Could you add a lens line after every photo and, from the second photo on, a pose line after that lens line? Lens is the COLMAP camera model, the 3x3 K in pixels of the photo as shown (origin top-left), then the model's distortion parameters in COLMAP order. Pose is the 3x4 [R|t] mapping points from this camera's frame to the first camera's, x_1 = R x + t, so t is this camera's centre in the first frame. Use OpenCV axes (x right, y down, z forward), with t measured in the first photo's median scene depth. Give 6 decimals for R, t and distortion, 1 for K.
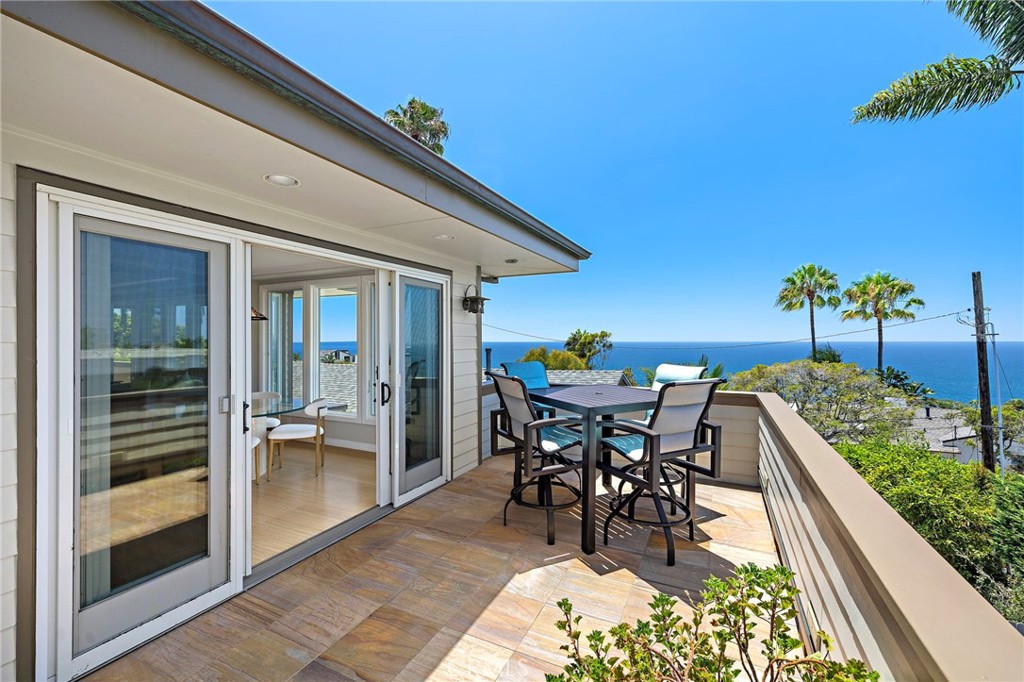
lens RADIAL K [[436.1, 0, 510.8], [0, 436.1, 333.7], [0, 0, 1]] dist [0.003120, 0.001466]
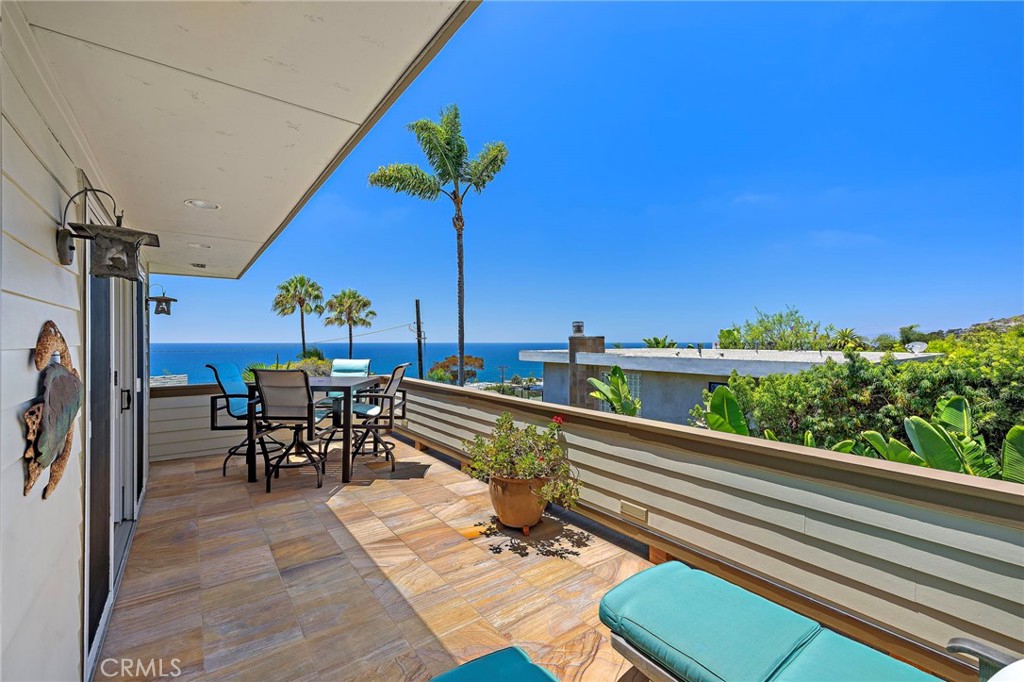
lens RADIAL K [[436.1, 0, 512.3], [0, 436.1, 344.6], [0, 0, 1]] dist [0.003120, 0.001466]
pose [[0.452222, -0.007998, 0.891869, -0.103969], [-0.011398, 0.999826, 0.014746, -0.000503], [-0.891832, -0.016834, 0.452053, -0.021311]]
